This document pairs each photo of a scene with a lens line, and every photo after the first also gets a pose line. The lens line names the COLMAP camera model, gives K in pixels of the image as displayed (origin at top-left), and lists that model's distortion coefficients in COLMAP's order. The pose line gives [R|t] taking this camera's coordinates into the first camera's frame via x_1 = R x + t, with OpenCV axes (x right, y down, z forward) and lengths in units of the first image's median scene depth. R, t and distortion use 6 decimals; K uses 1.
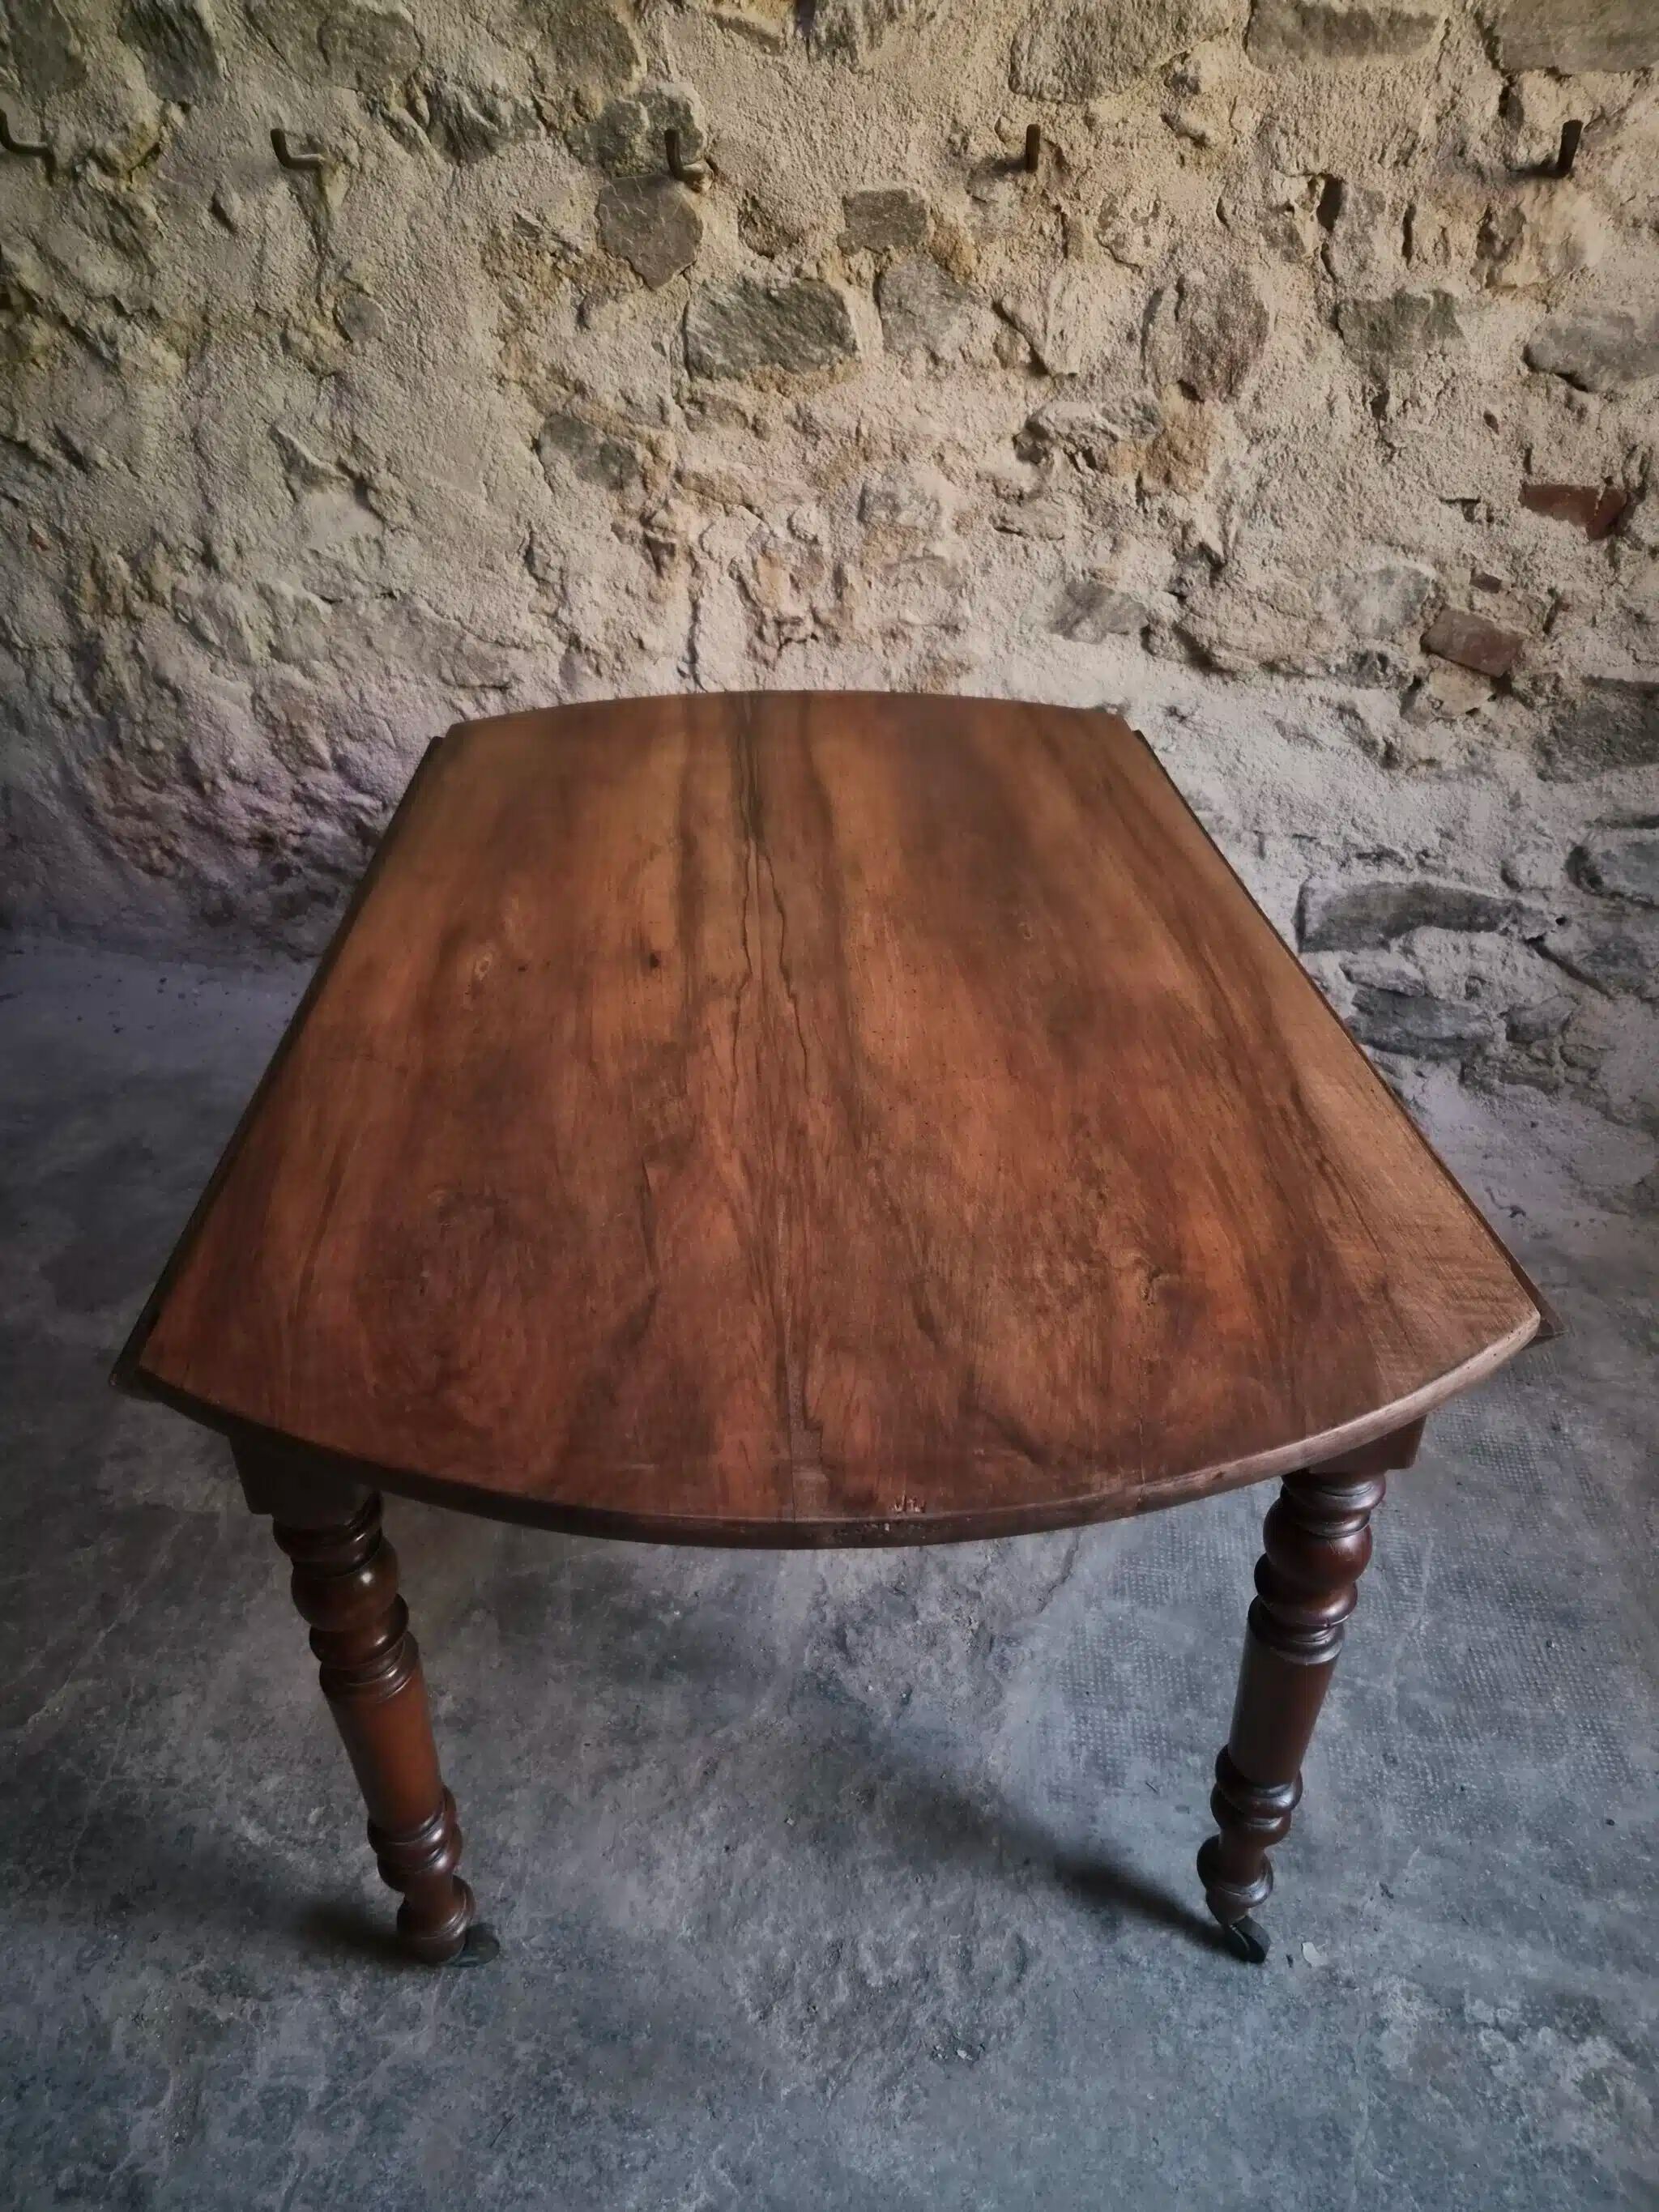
lens RADIAL K [[1488.2, 0, 830.0], [0, 1488.2, 1107.9], [0, 0, 1]] dist [0.063692, -0.049663]
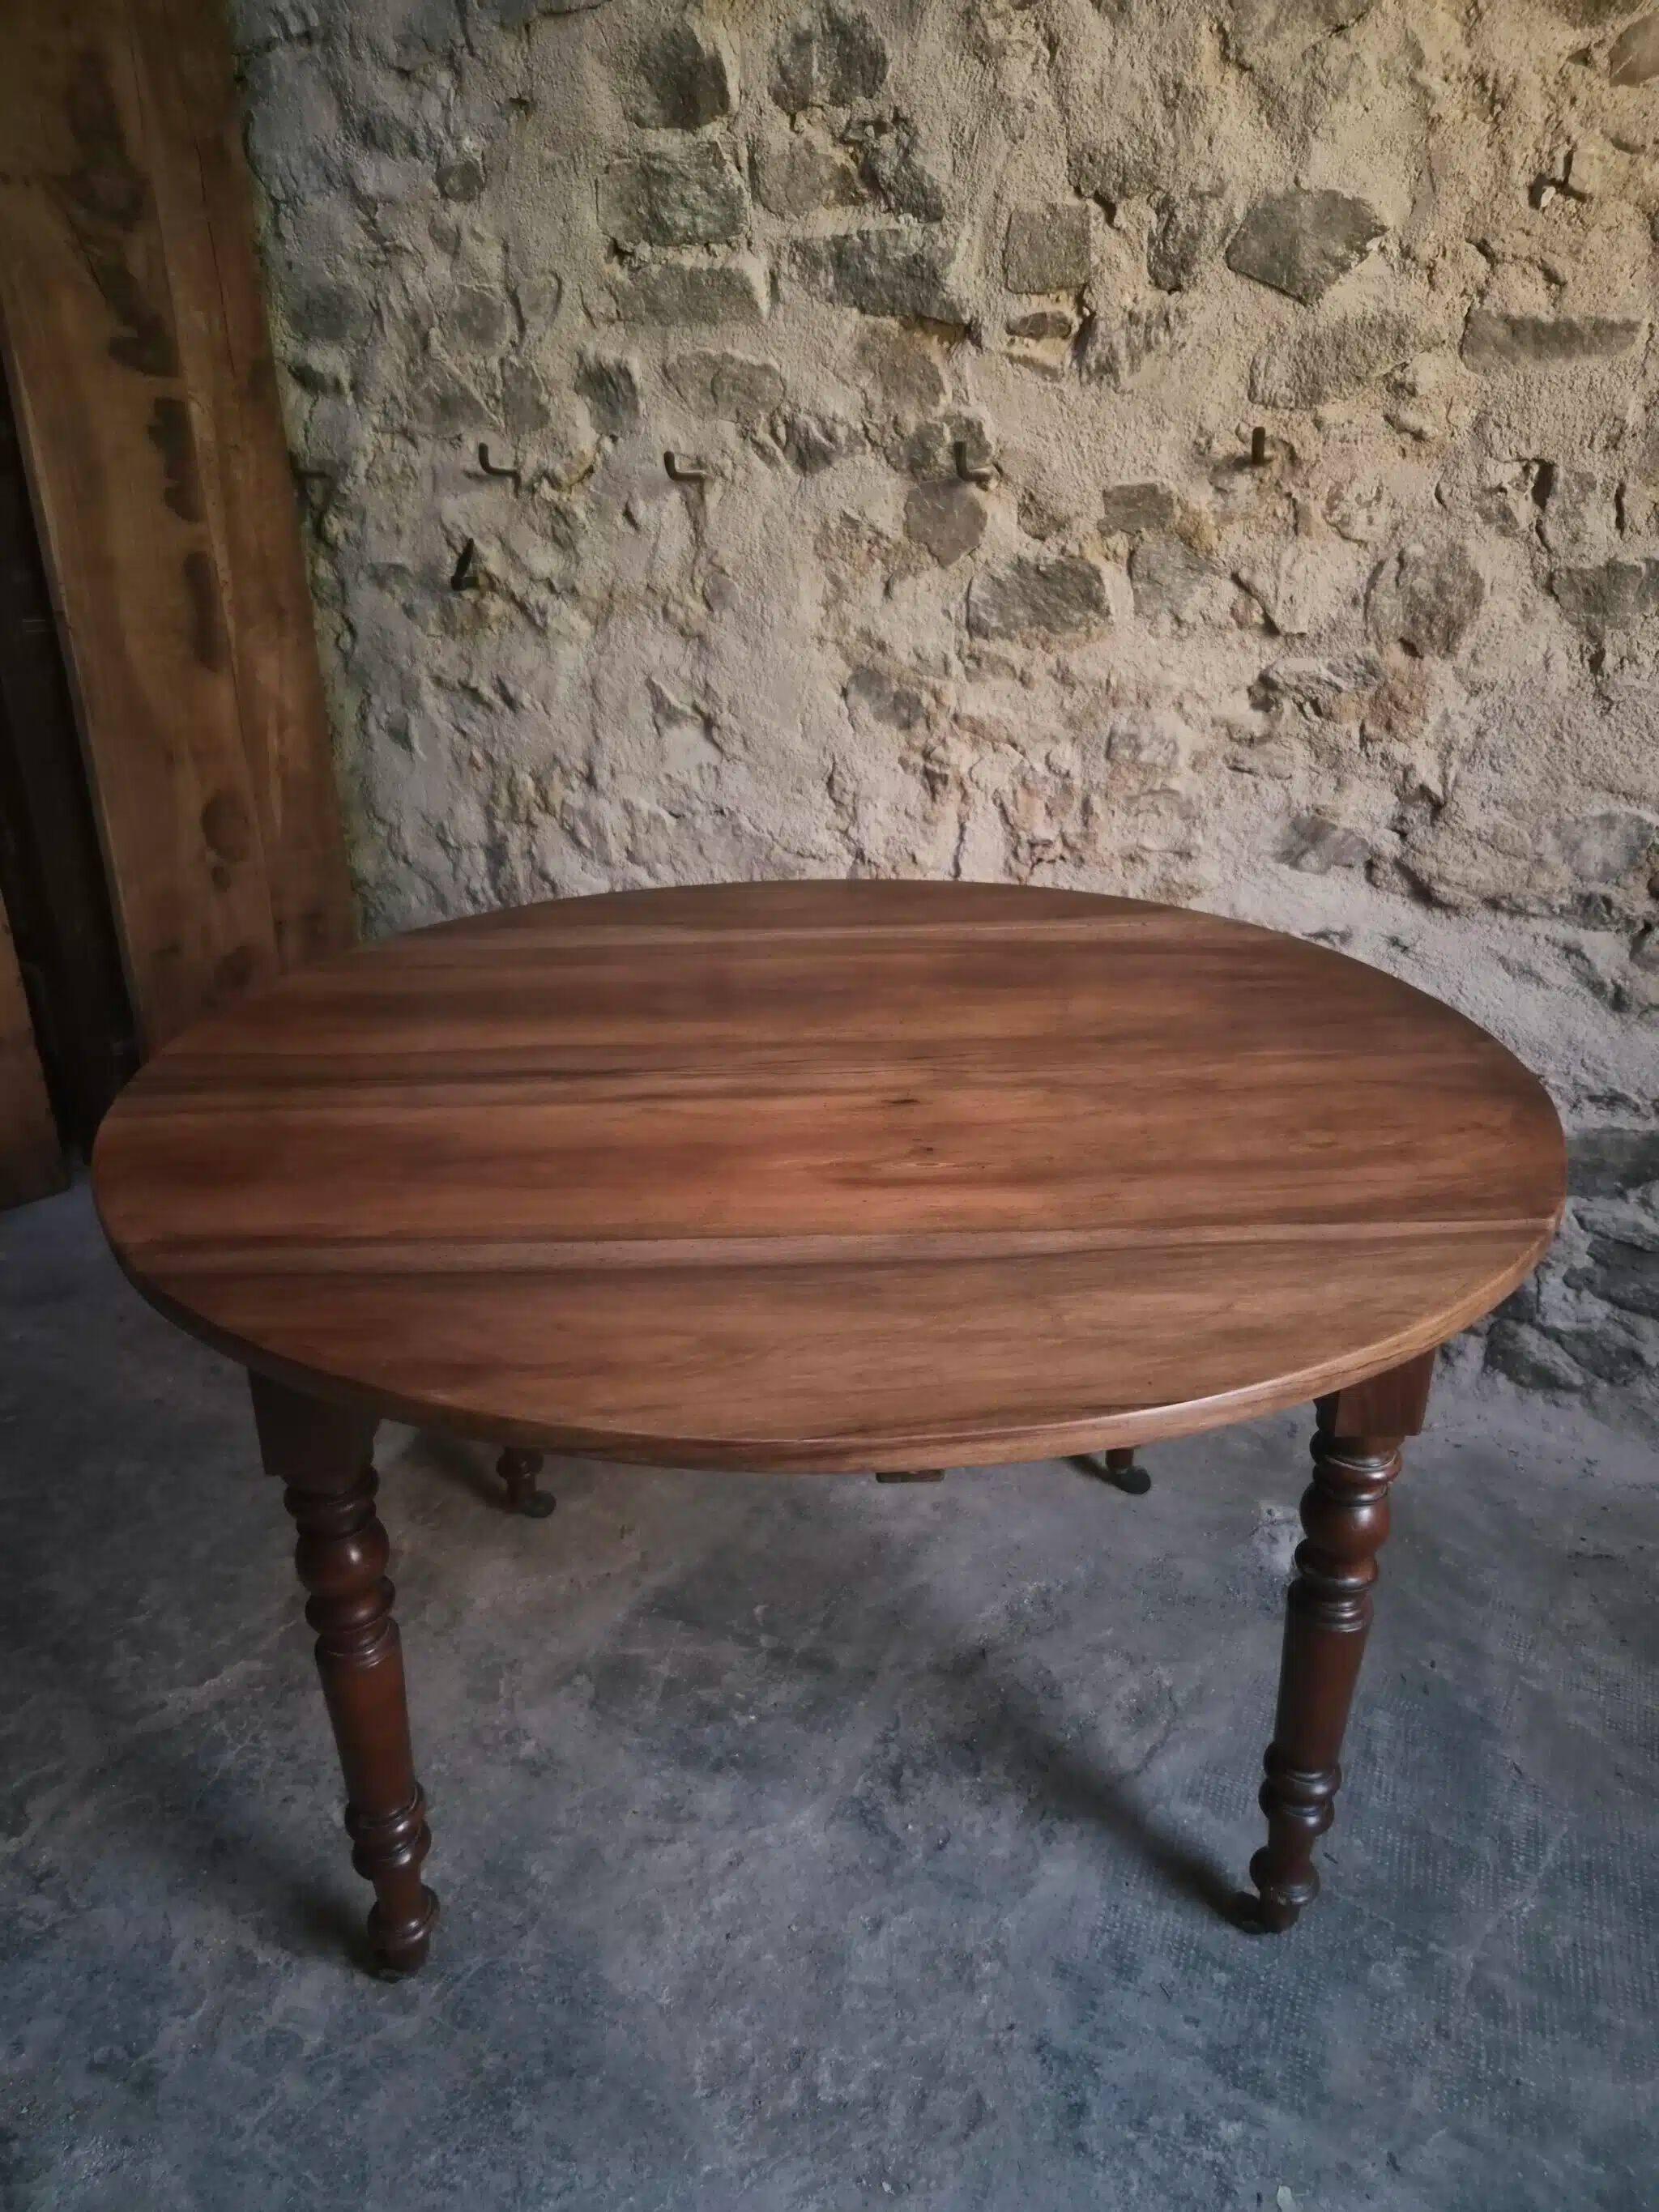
lens RADIAL K [[1488.2, 0, 843.2], [0, 1488.2, 1100.1], [0, 0, 1]] dist [0.063692, -0.049663]
pose [[0.956353, 0.095602, -0.276134, 0.166180], [-0.142779, 0.977365, -0.156118, 0.056616], [0.254958, 0.188730, 0.948355, -0.049270]]
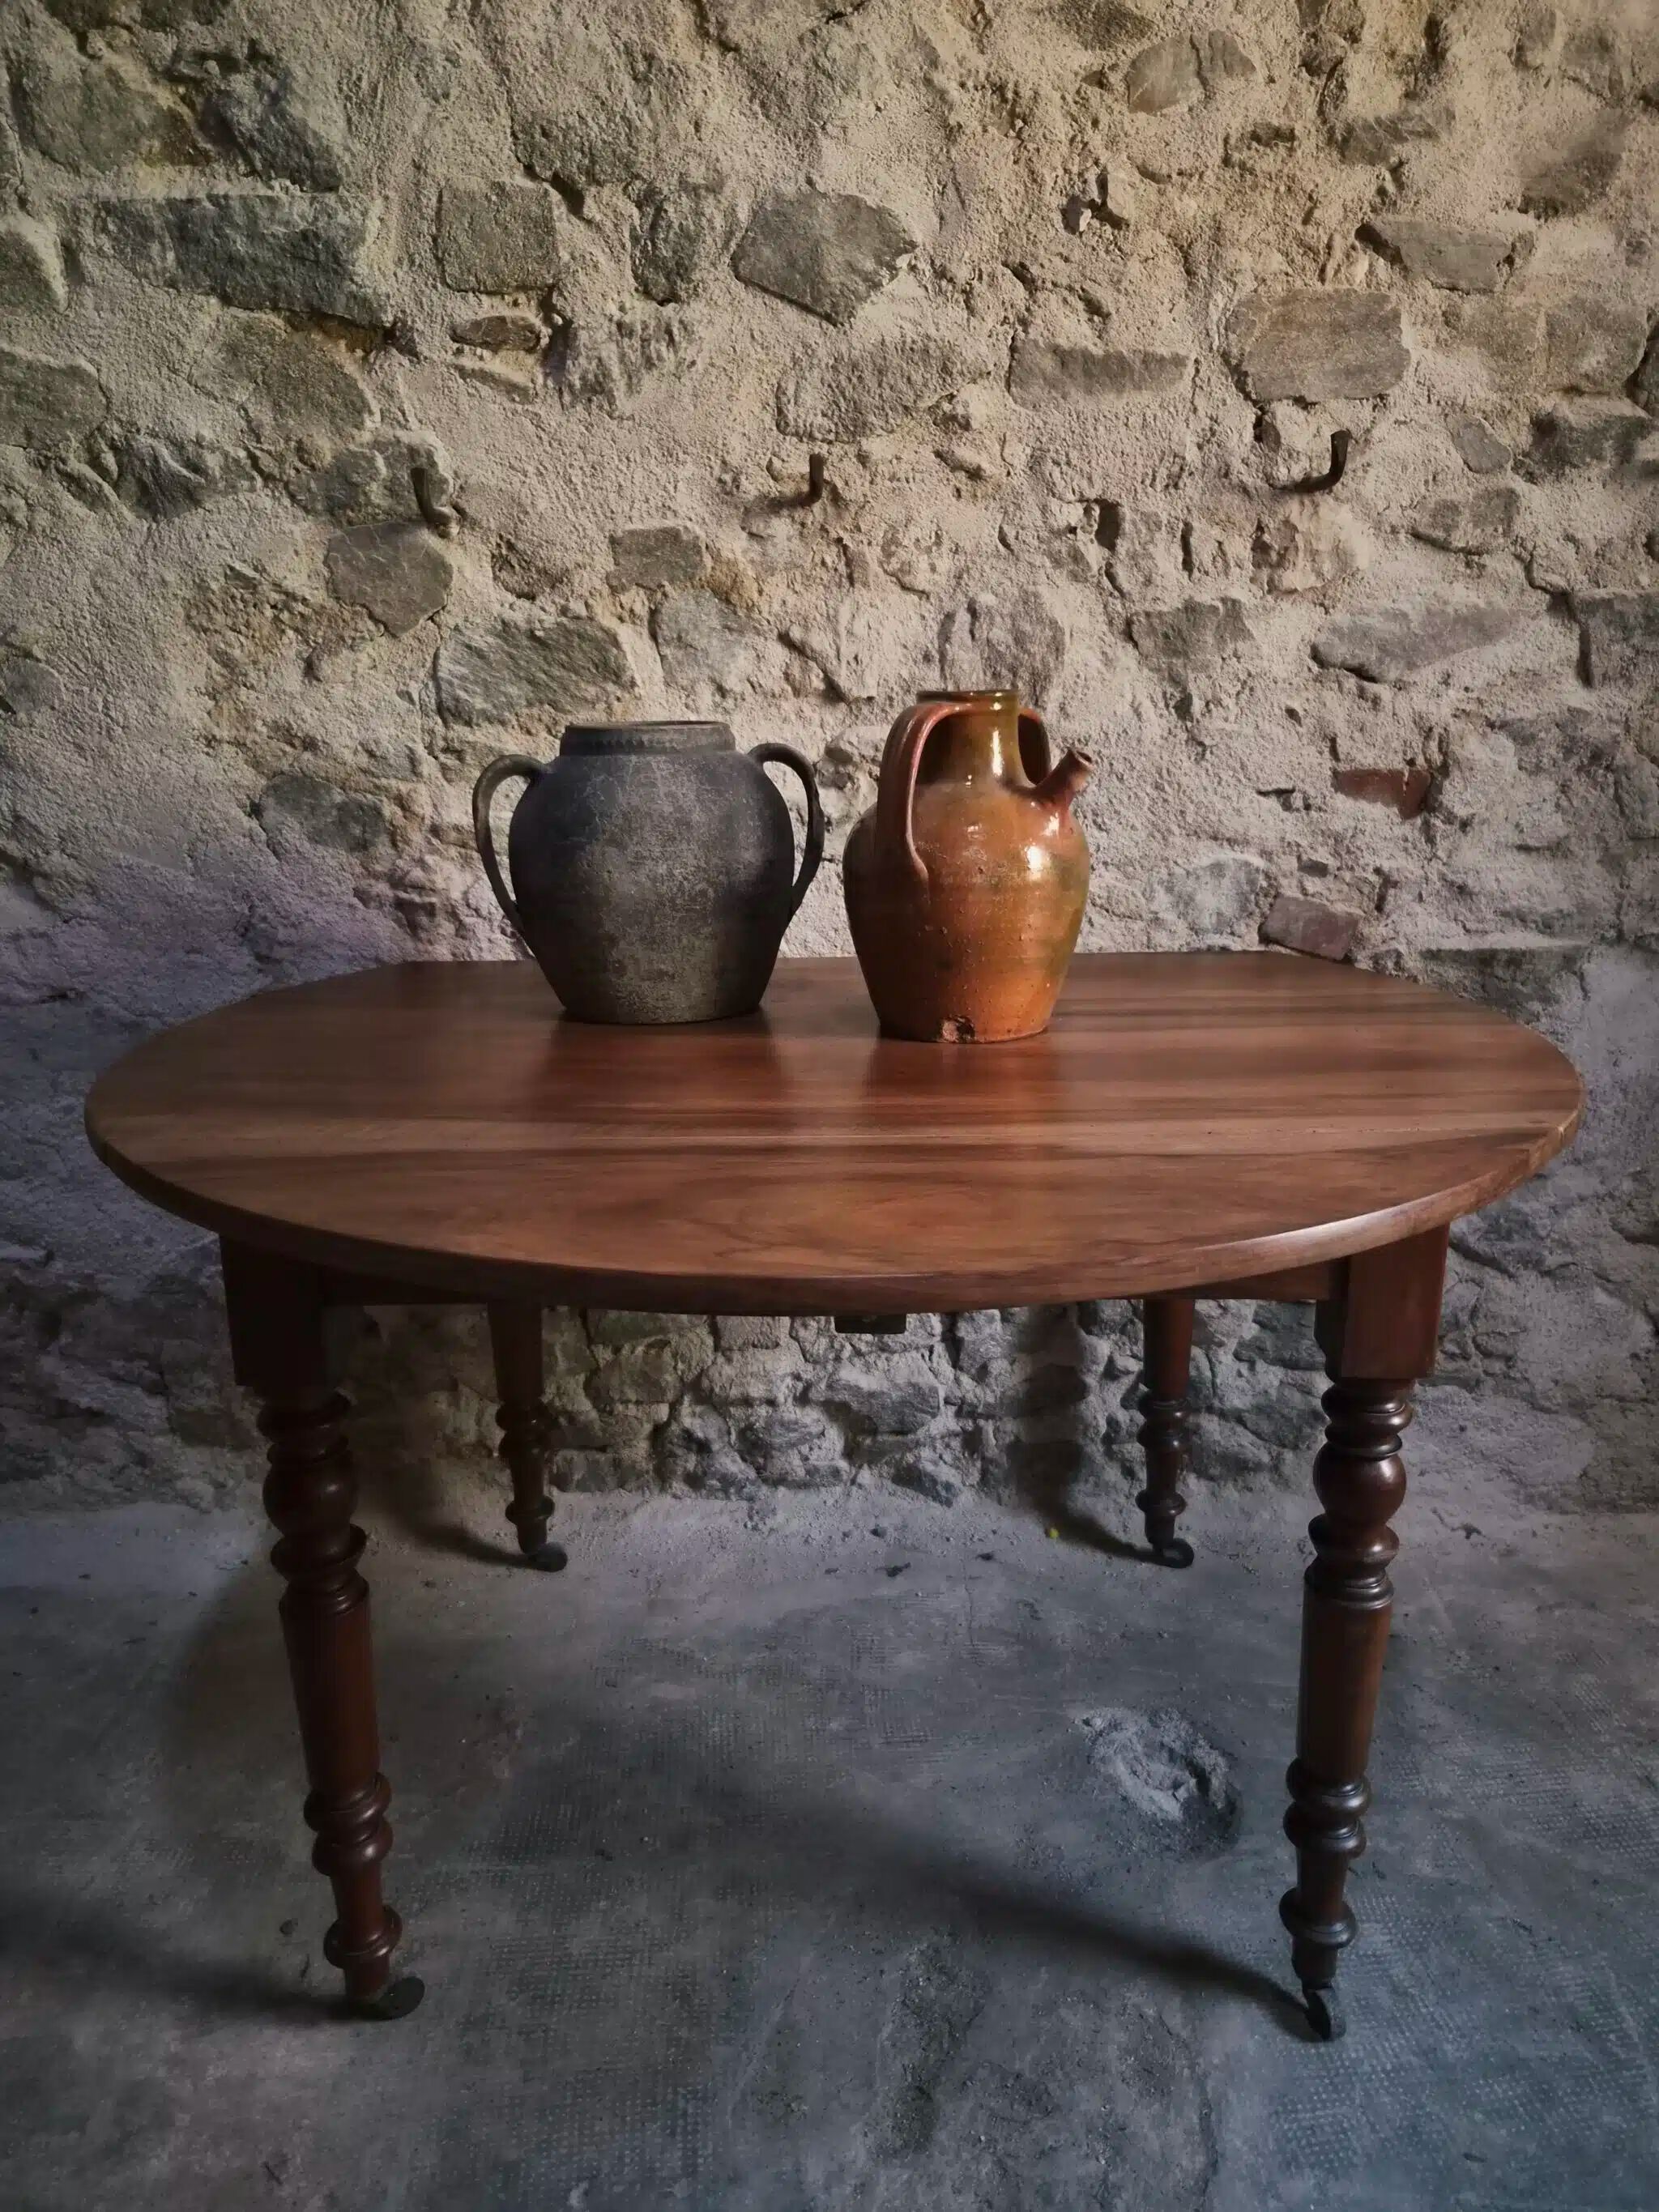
lens RADIAL K [[1488.2, 0, 842.3], [0, 1488.2, 1099.3], [0, 0, 1]] dist [0.063692, -0.049663]
pose [[0.961659, -0.099089, 0.255721, -0.115920], [0.169829, 0.947313, -0.271581, 0.006856], [-0.215337, 0.304598, 0.927820, 0.192772]]
